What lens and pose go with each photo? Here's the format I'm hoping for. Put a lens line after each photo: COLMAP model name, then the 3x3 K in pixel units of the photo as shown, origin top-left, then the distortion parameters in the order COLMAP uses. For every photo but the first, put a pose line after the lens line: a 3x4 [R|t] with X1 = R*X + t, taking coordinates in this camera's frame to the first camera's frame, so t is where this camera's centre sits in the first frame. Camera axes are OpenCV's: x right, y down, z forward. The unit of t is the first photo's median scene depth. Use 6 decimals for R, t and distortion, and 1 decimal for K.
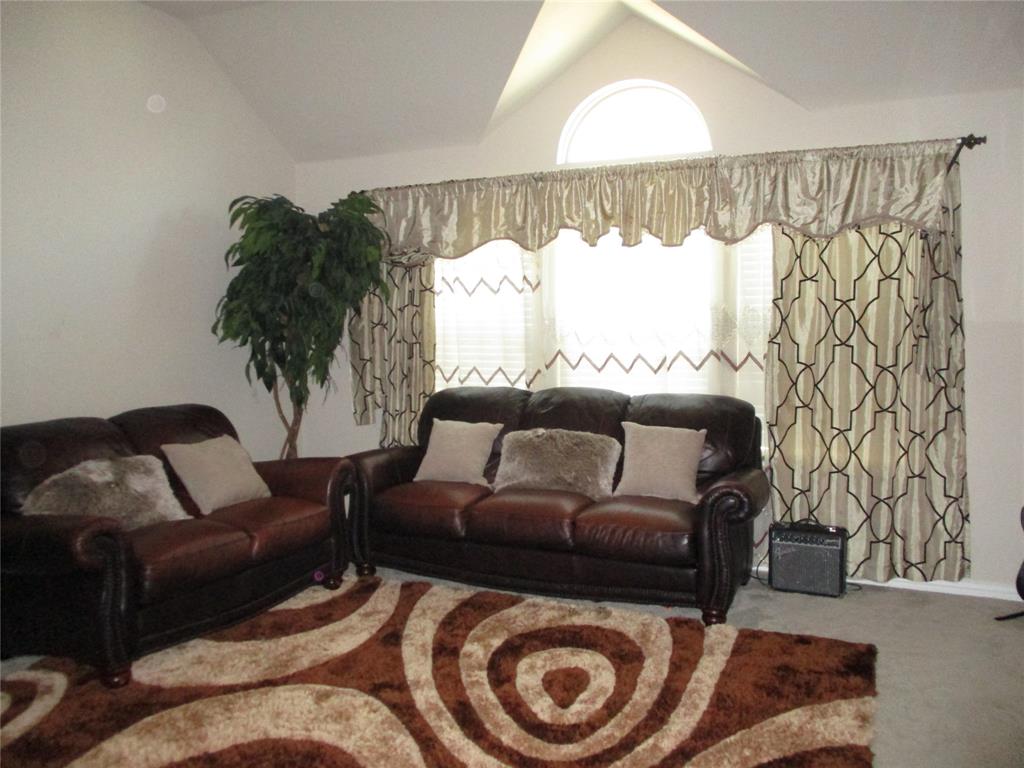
lens RADIAL K [[852.1, 0, 511.3], [0, 852.1, 381.0], [0, 0, 1]] dist [-0.024242, 0.010762]
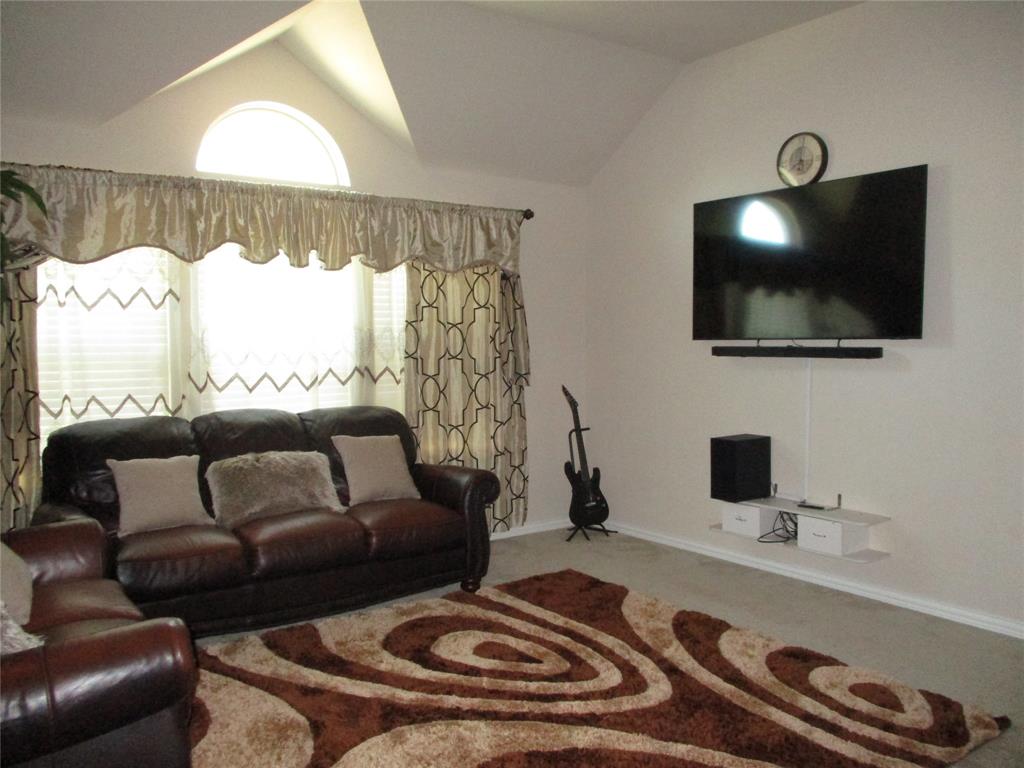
lens RADIAL K [[852.1, 0, 510.9], [0, 852.1, 384.6], [0, 0, 1]] dist [-0.024242, 0.010762]
pose [[0.500792, -0.044944, 0.864400, -0.605950], [0.063068, 0.997891, 0.015346, -0.016254], [-0.863267, 0.046831, 0.502571, 0.261679]]
